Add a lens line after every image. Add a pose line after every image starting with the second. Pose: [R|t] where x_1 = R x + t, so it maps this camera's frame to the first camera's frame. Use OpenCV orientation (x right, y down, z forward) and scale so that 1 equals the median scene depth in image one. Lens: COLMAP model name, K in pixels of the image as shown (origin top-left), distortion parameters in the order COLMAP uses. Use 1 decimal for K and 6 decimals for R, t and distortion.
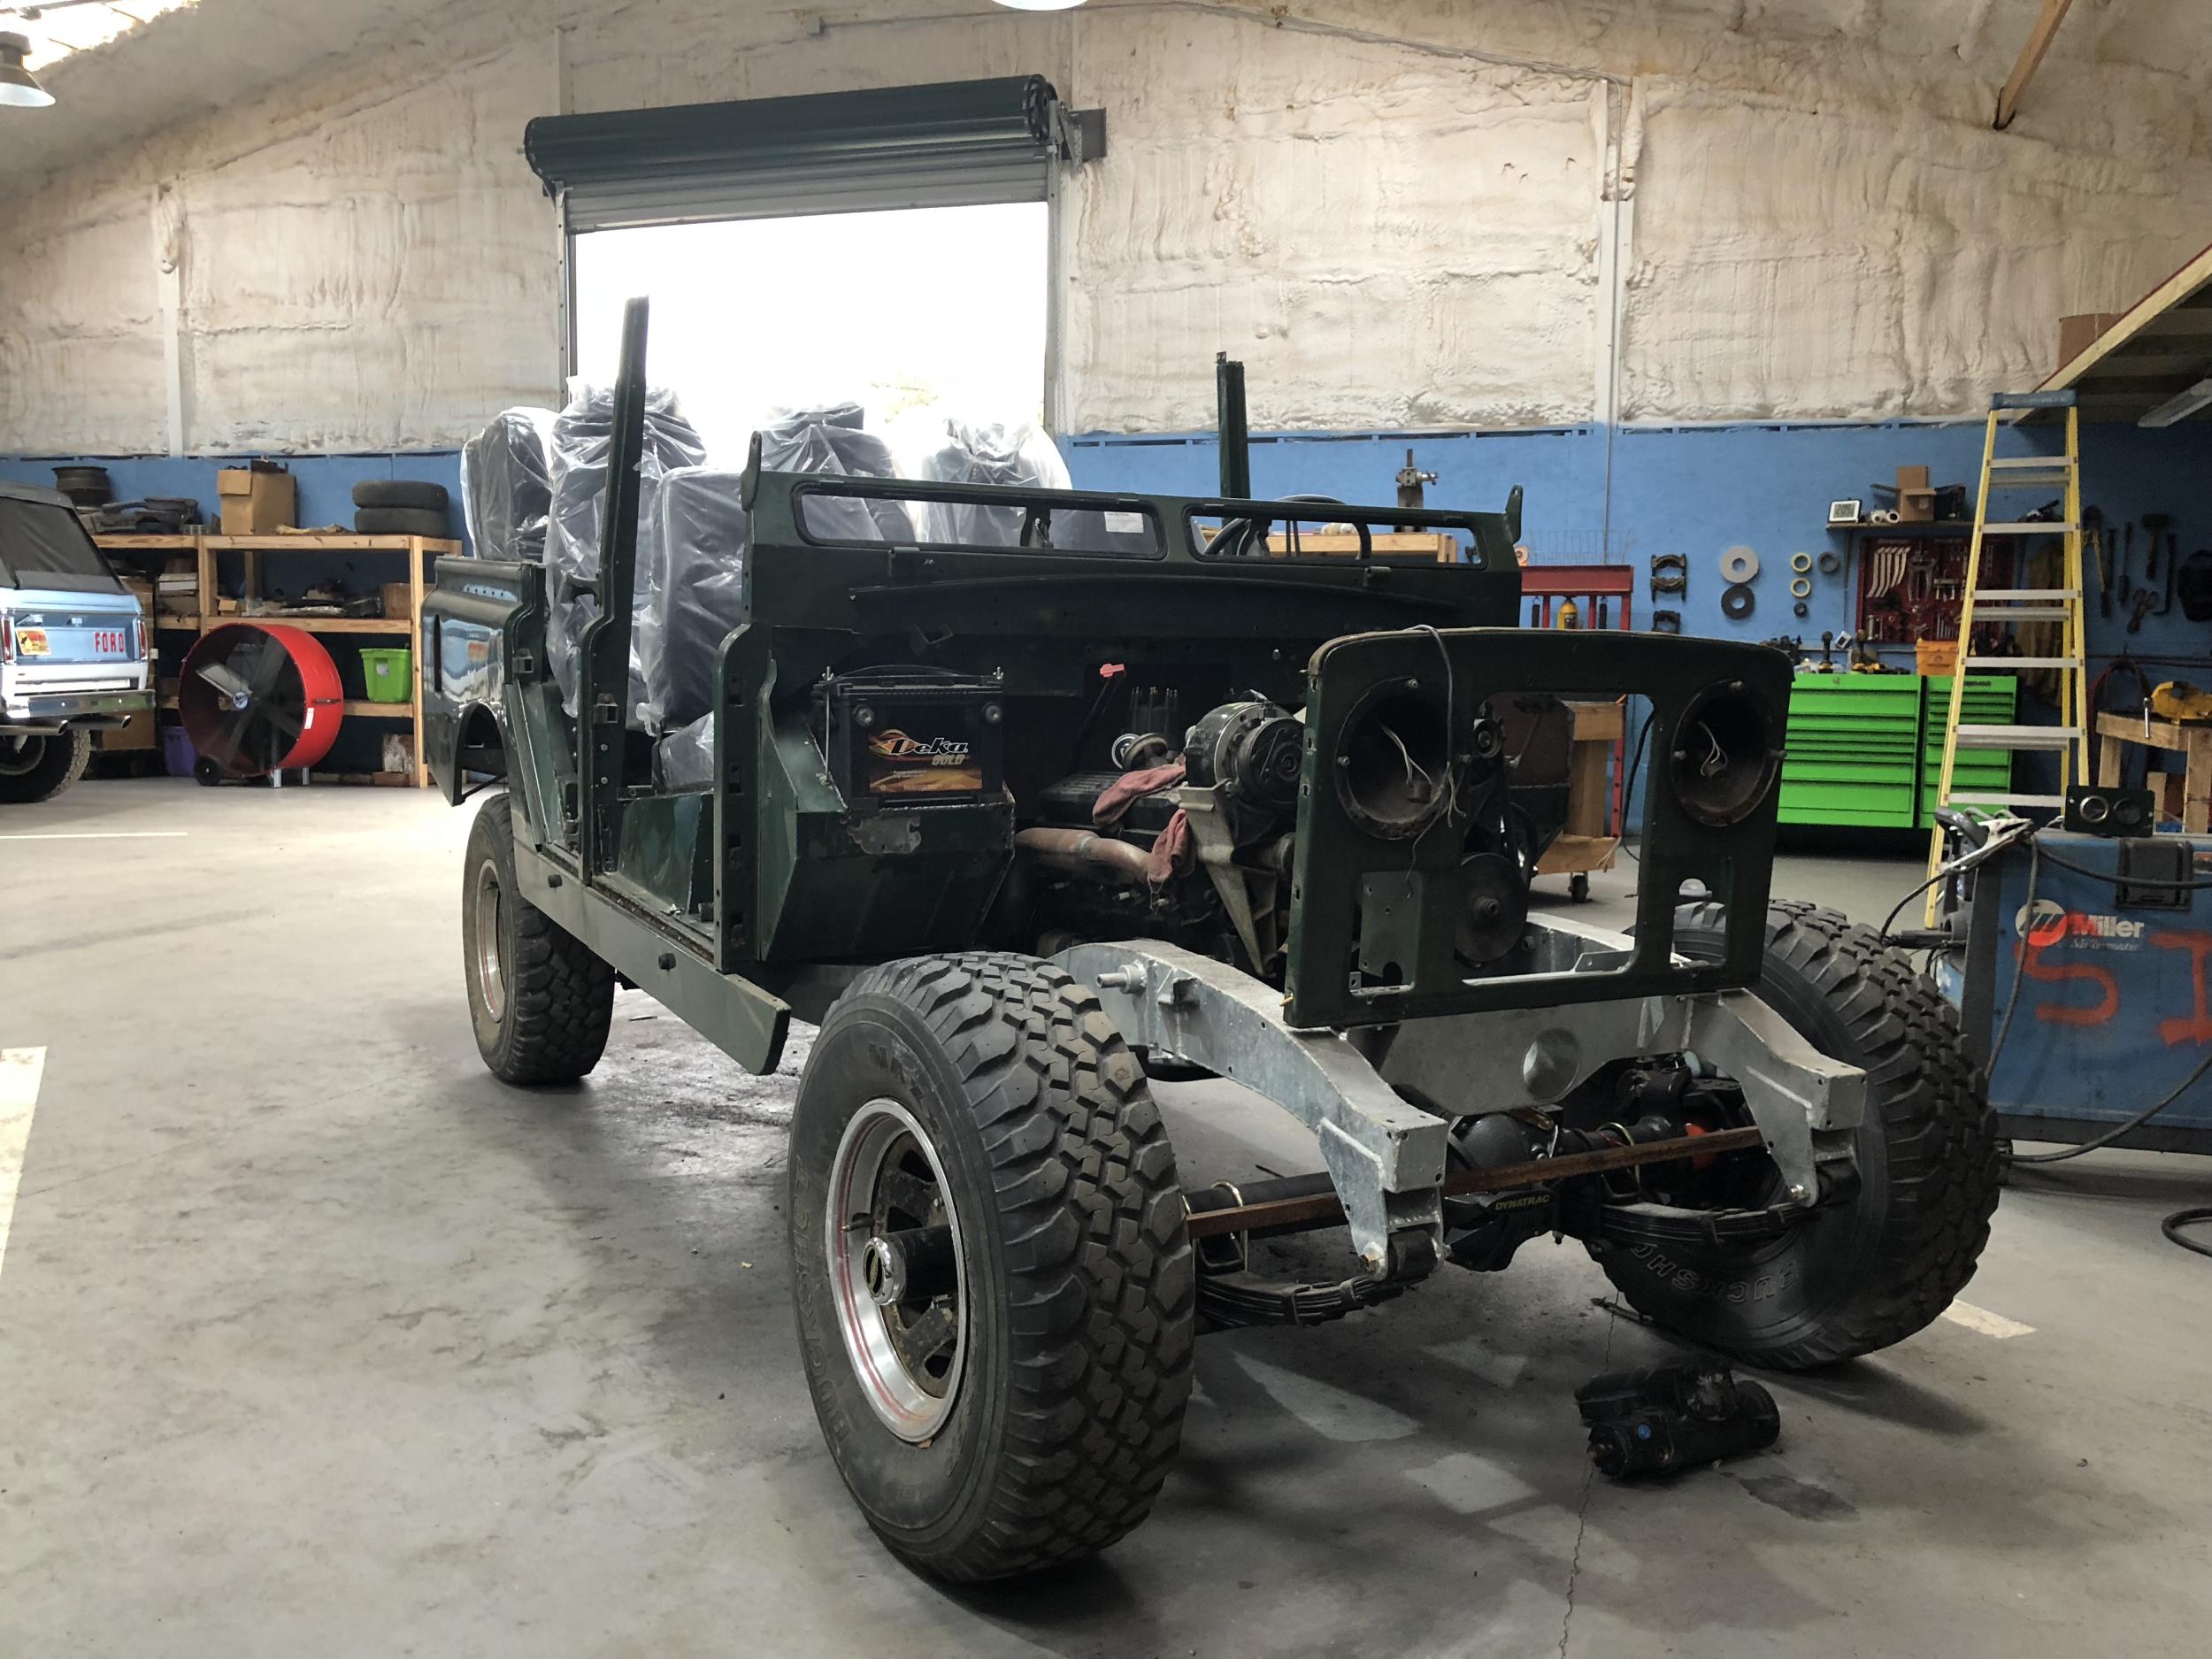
lens RADIAL K [[1849.8, 0, 1090.8], [0, 1849.8, 818.4], [0, 0, 1]] dist [0.014819, 0.006466]
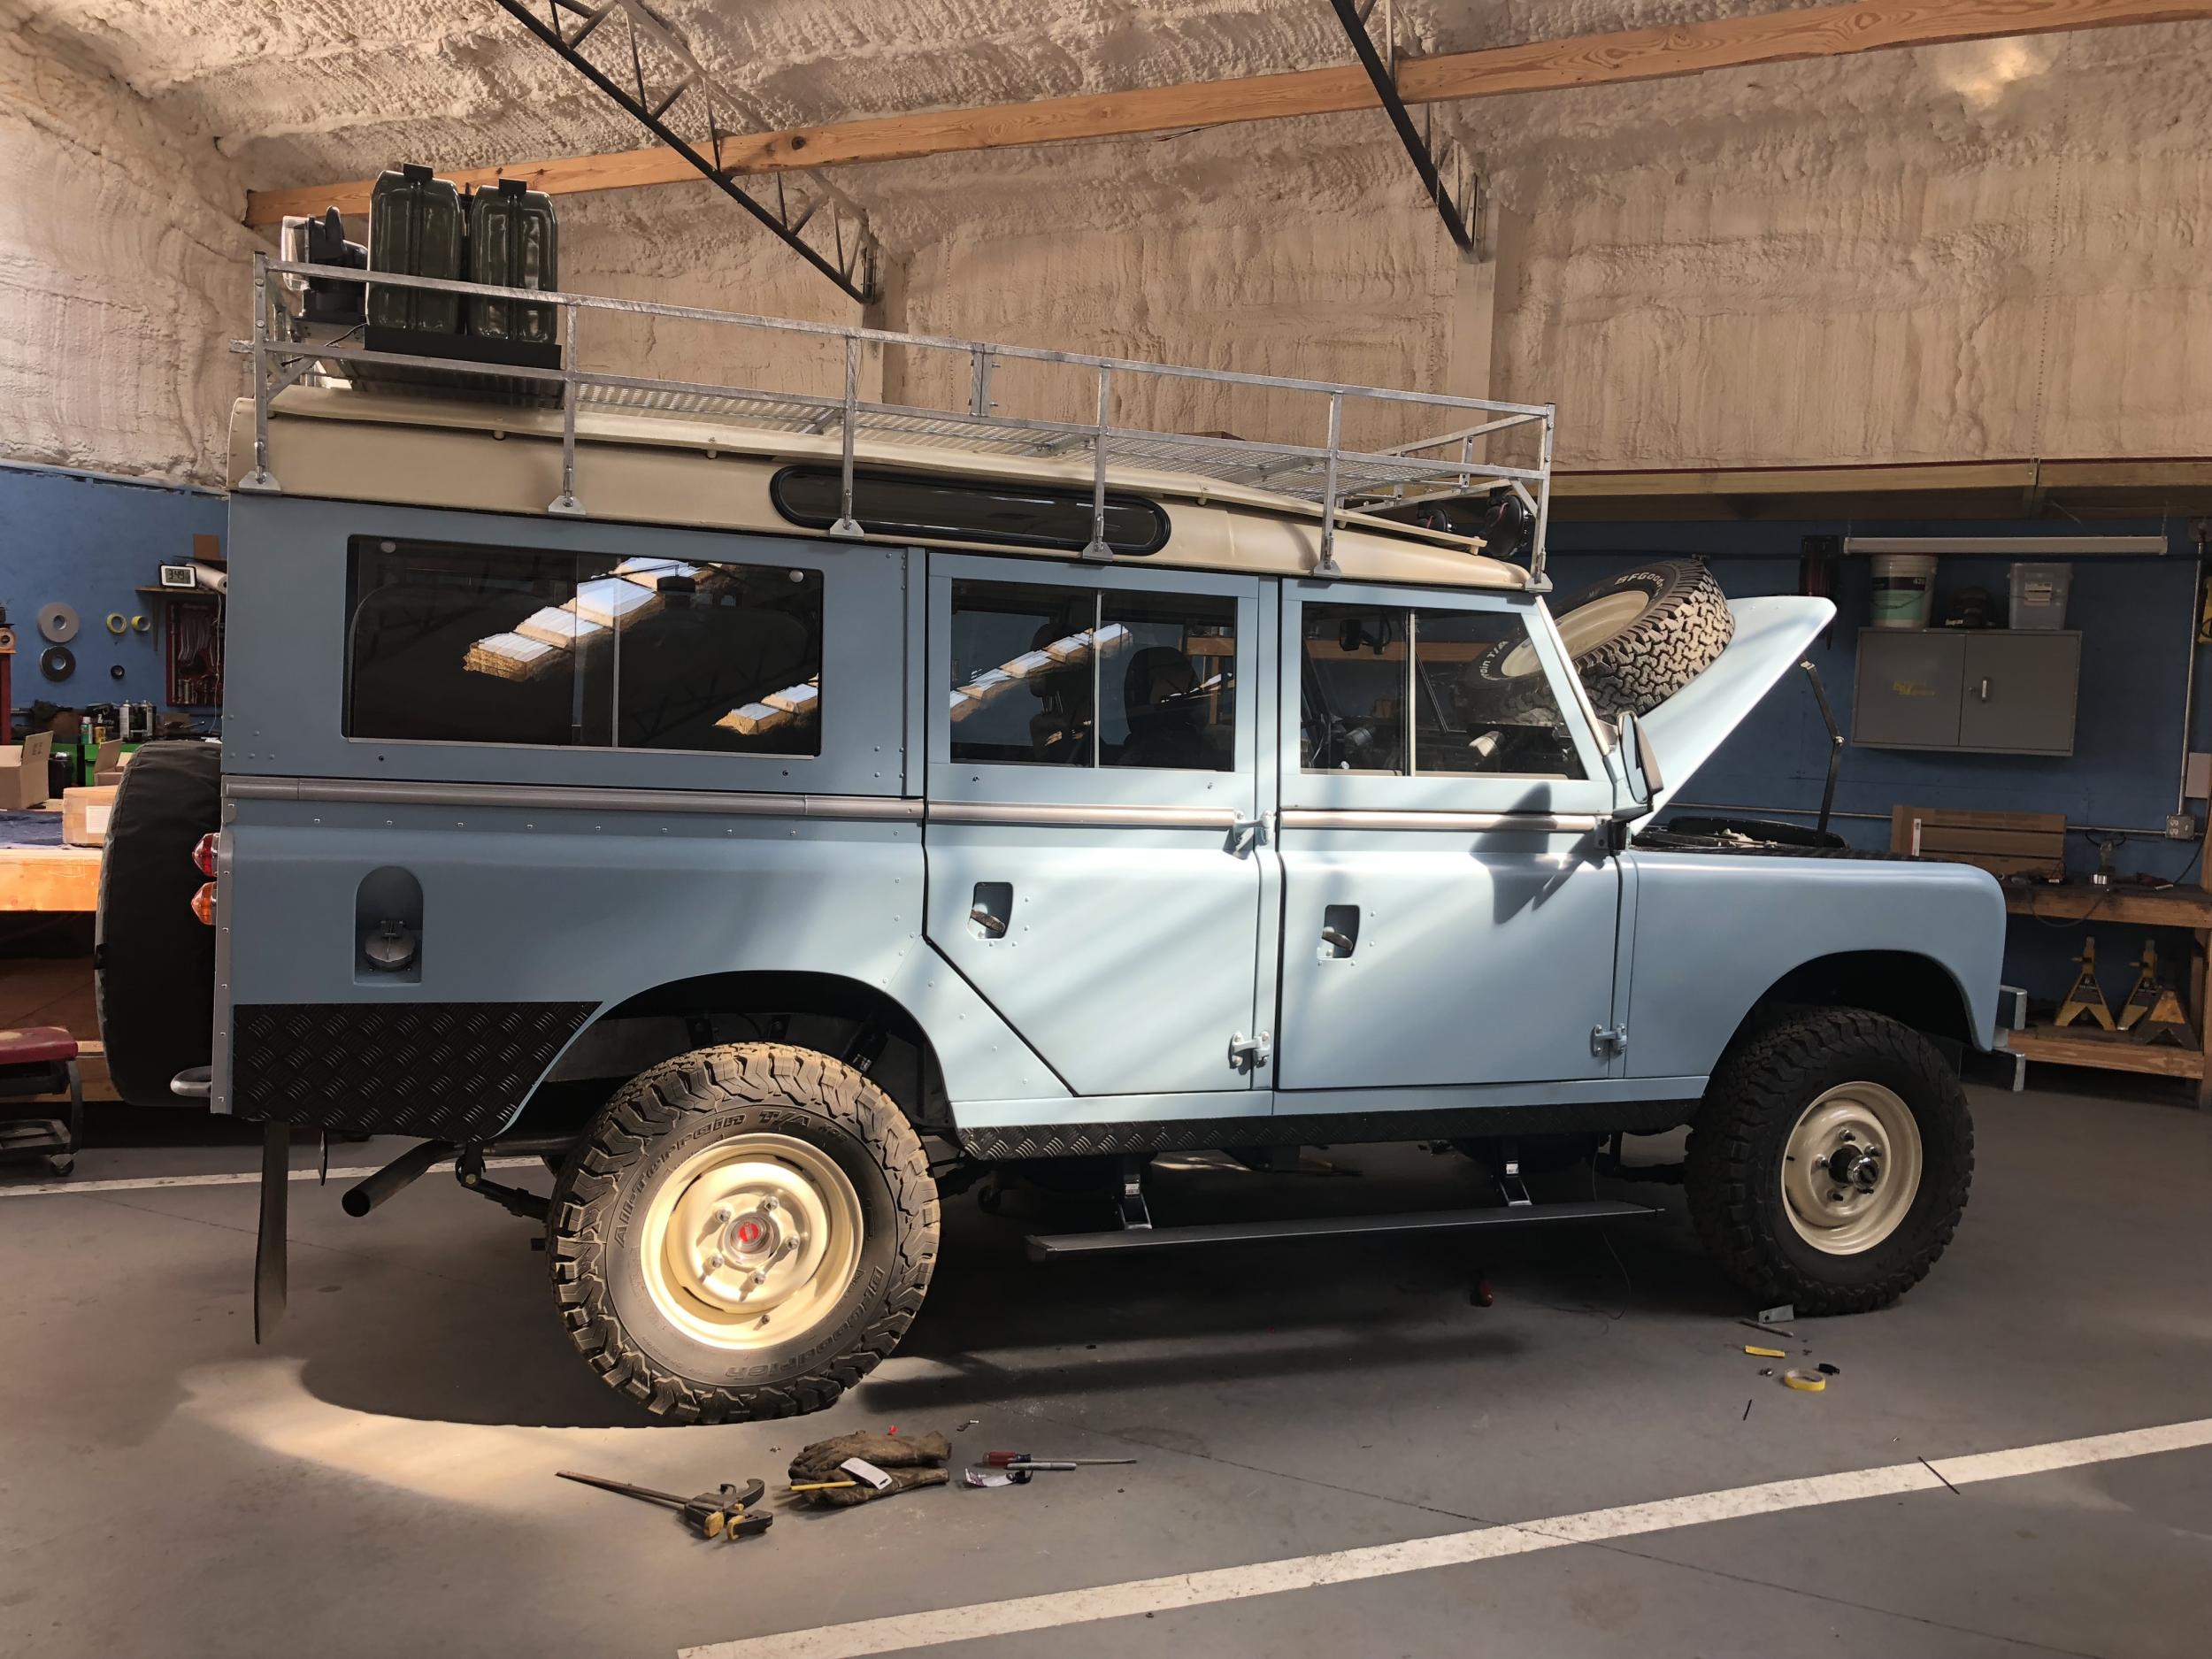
lens RADIAL K [[1849.8, 0, 1110.3], [0, 1849.8, 820.4], [0, 0, 1]] dist [0.014819, 0.006466]
pose [[0.152604, -0.065835, 0.986092, -1.320618], [0.080336, 0.995303, 0.054018, -0.130275], [-0.985017, 0.070975, 0.157176, 0.964002]]
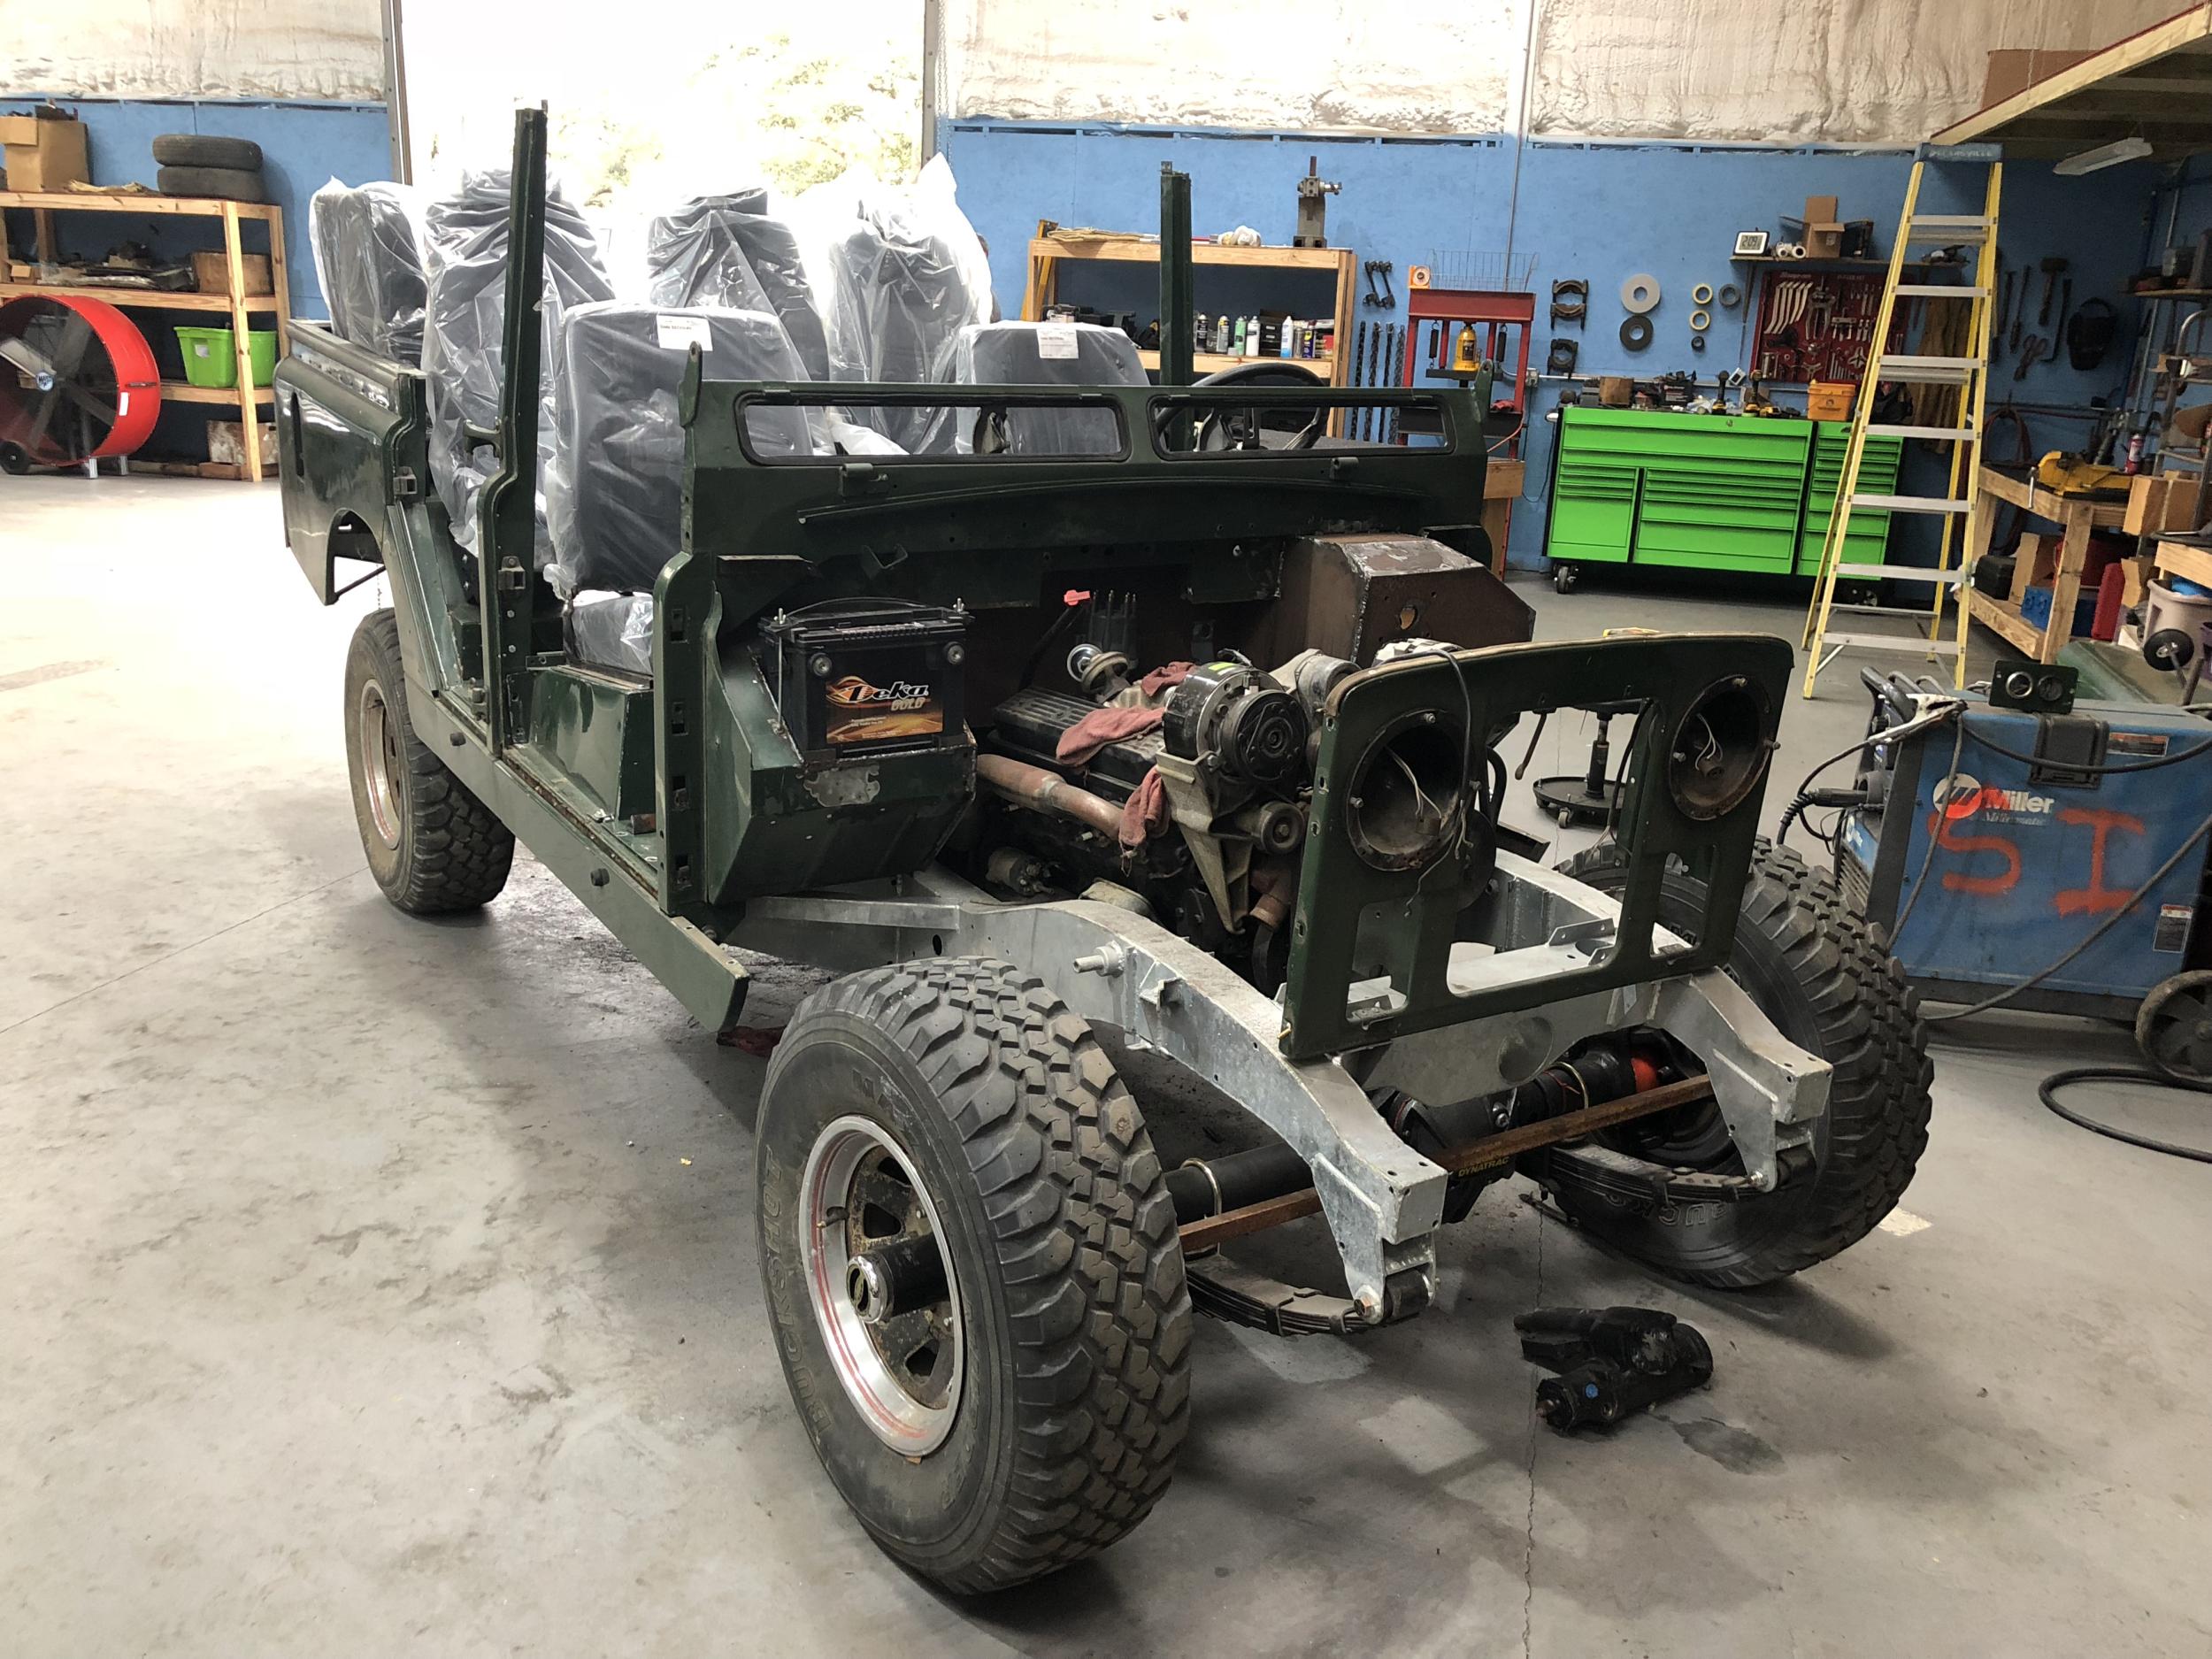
lens RADIAL K [[1849.8, 0, 1094.9], [0, 1849.8, 812.4], [0, 0, 1]] dist [0.014819, 0.006466]
pose [[0.996506, 0.005457, 0.083346, -0.046660], [-0.020904, 0.982400, 0.185614, -0.119643], [-0.080867, -0.186707, 0.979082, 0.041990]]
